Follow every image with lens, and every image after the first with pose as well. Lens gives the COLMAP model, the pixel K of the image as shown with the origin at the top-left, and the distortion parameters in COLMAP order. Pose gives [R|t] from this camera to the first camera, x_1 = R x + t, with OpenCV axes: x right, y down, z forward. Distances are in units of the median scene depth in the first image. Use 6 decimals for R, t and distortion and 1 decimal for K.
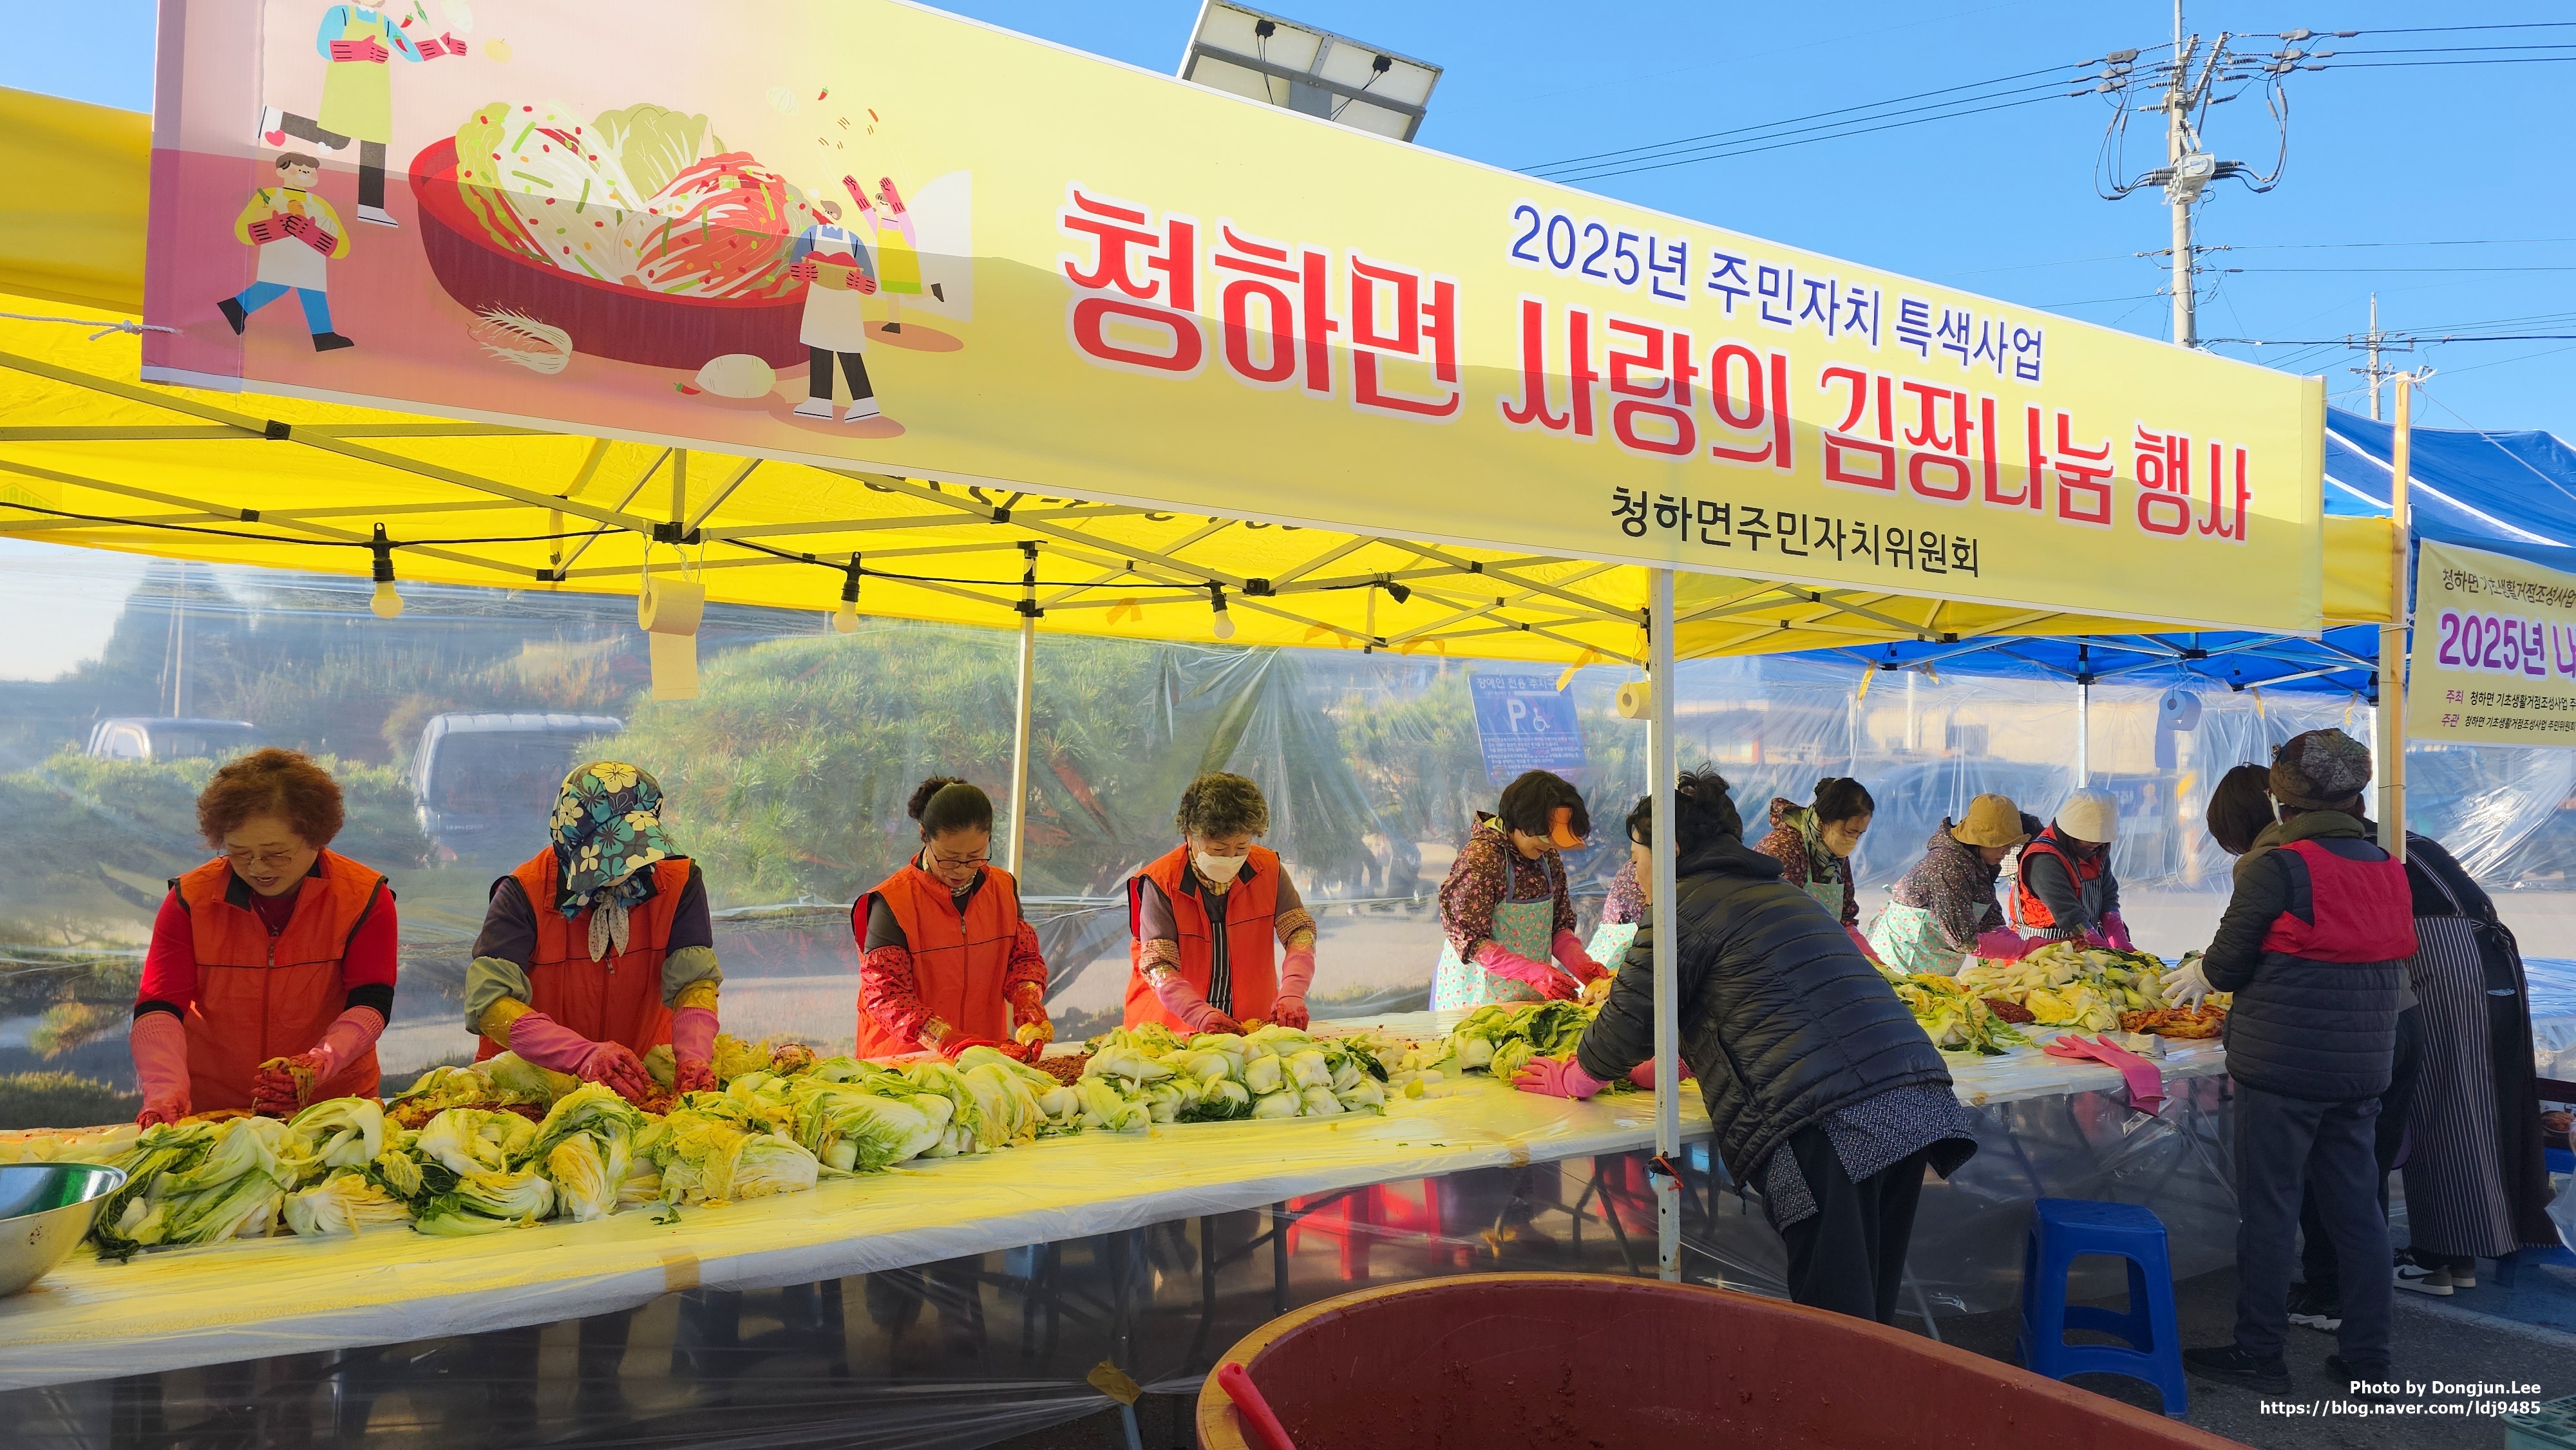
lens RADIAL K [[1699.2, 0, 1288.0], [0, 1699.2, 725.0], [0, 0, 1]] dist [0.053273, -0.003066]
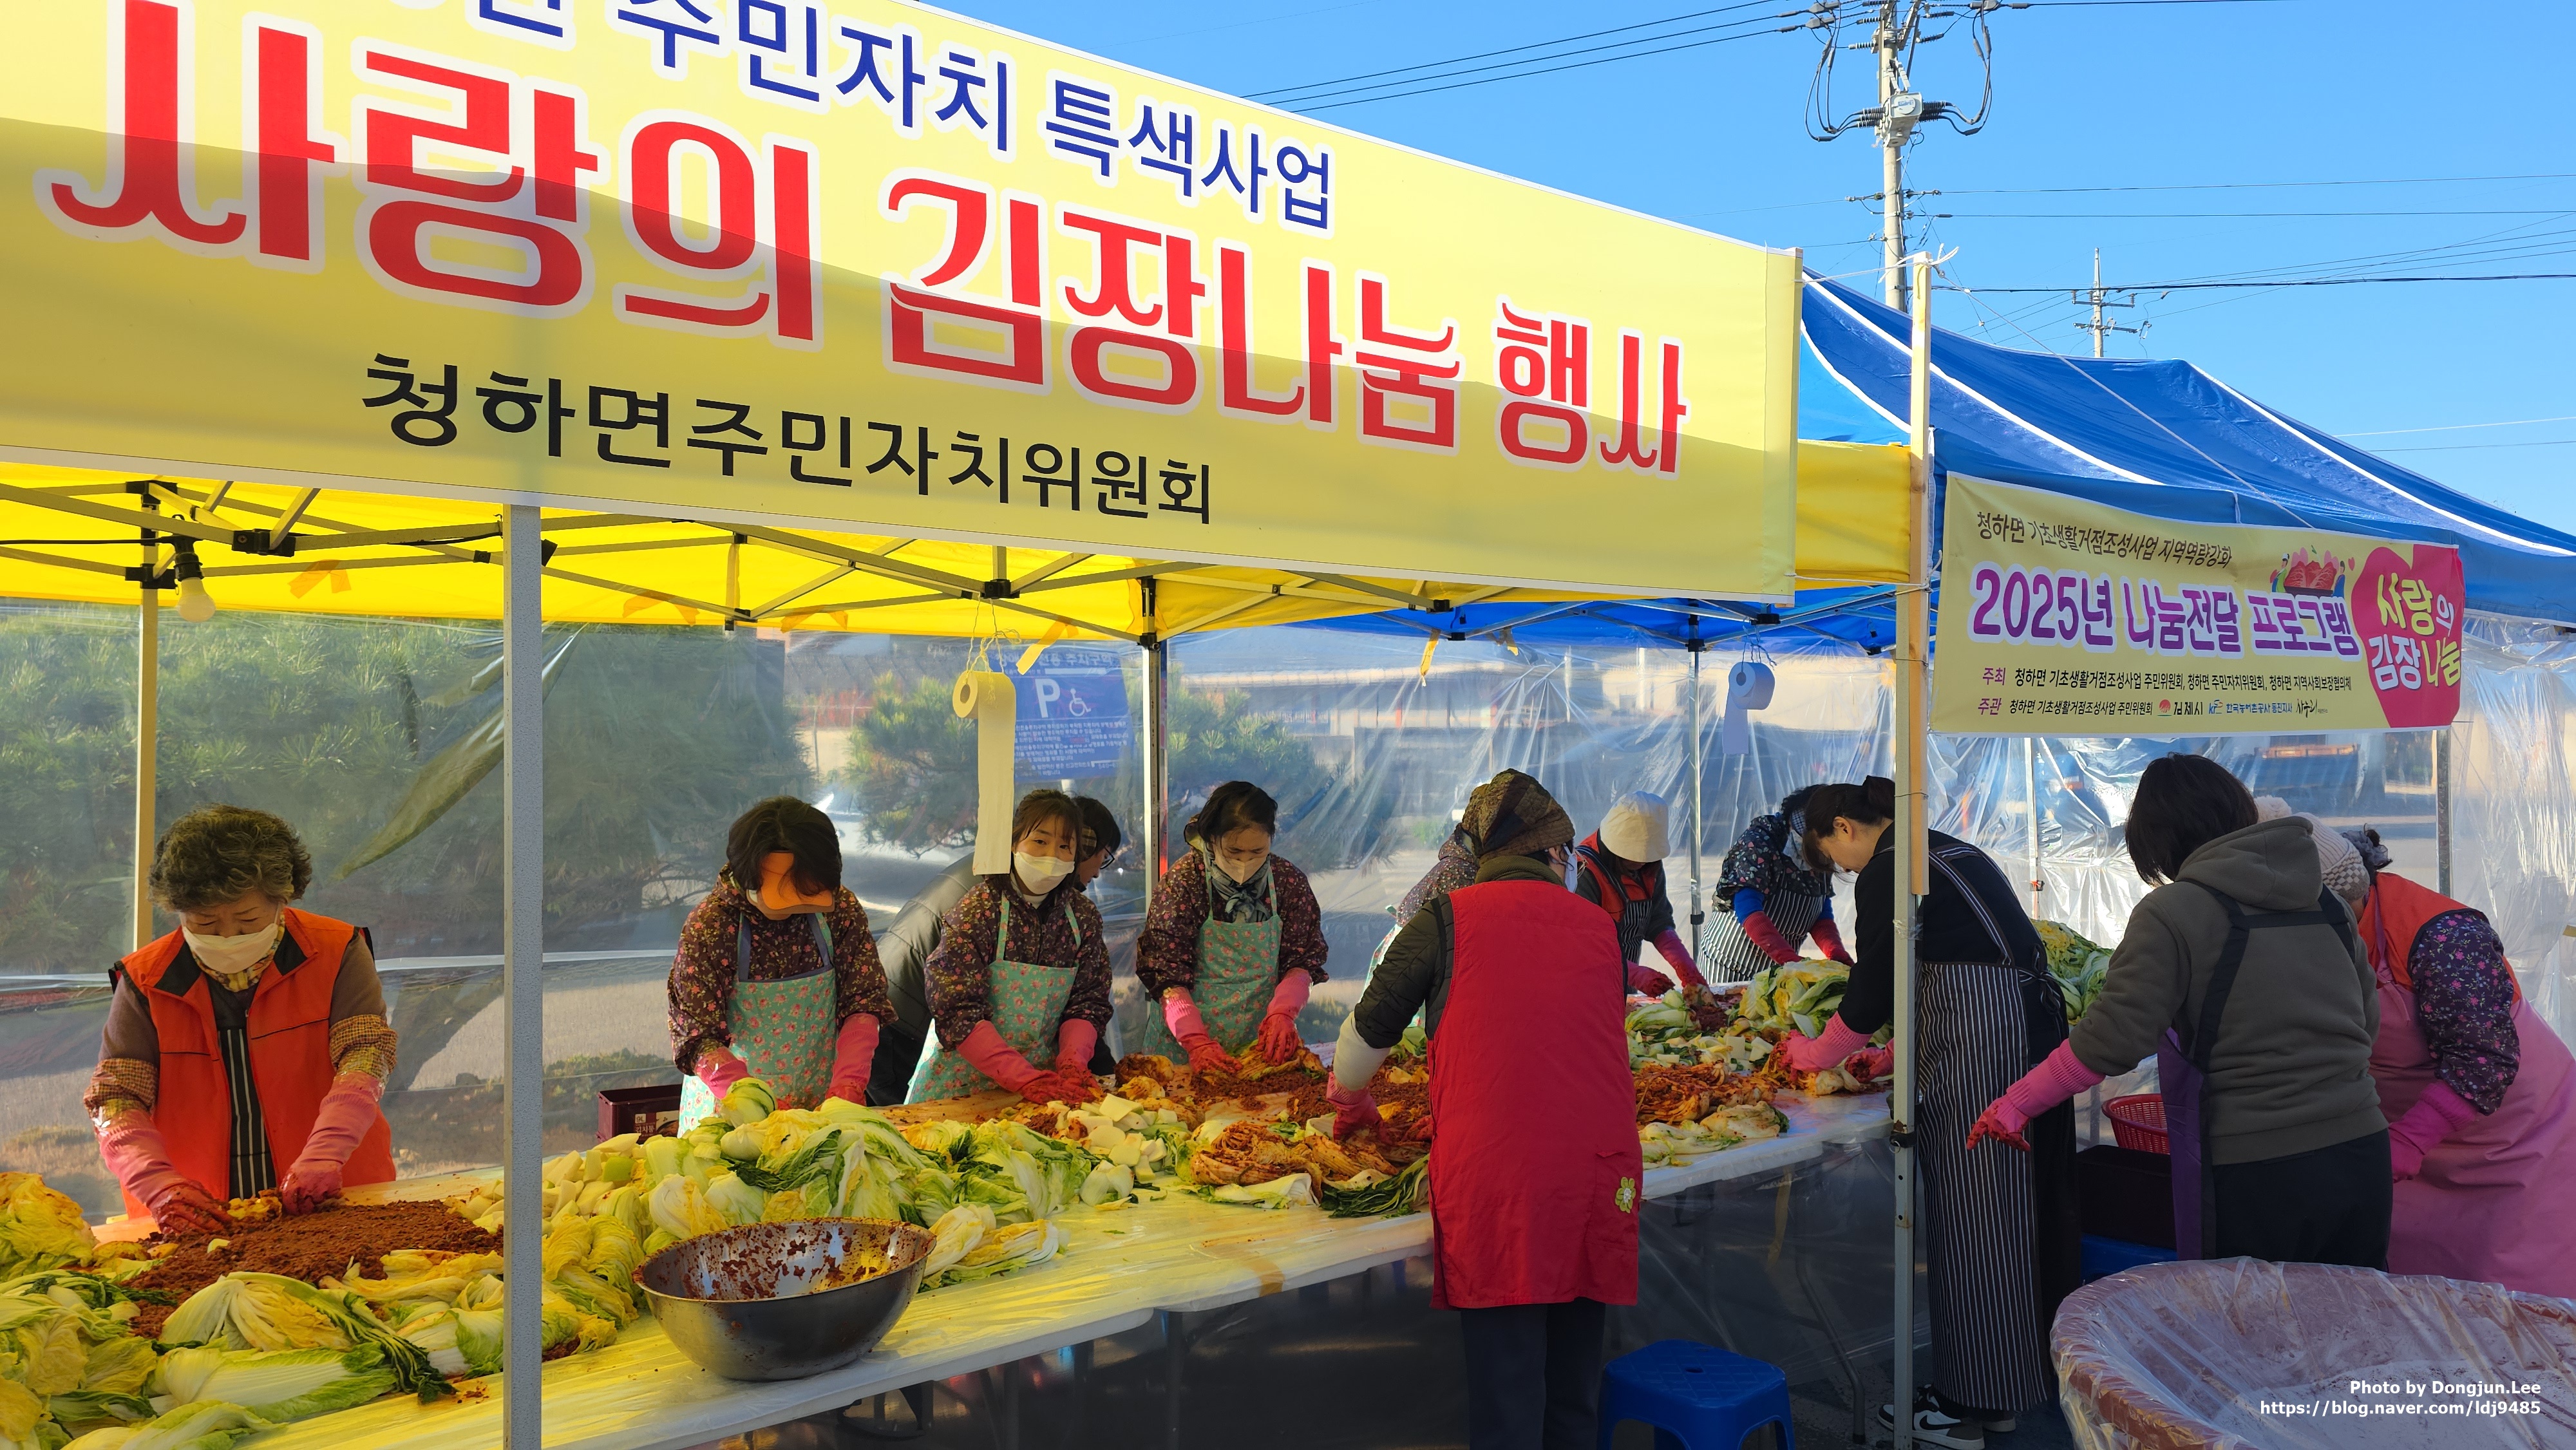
lens RADIAL K [[1616.5, 0, 1288.0], [0, 1616.5, 725.0], [0, 0, 1]] dist [0.084118, -0.073691]
pose [[0.996636, -0.017805, 0.080001, 0.368260], [0.015613, 0.999488, 0.027940, -0.024762], [-0.080458, -0.026597, 0.996403, 0.364302]]
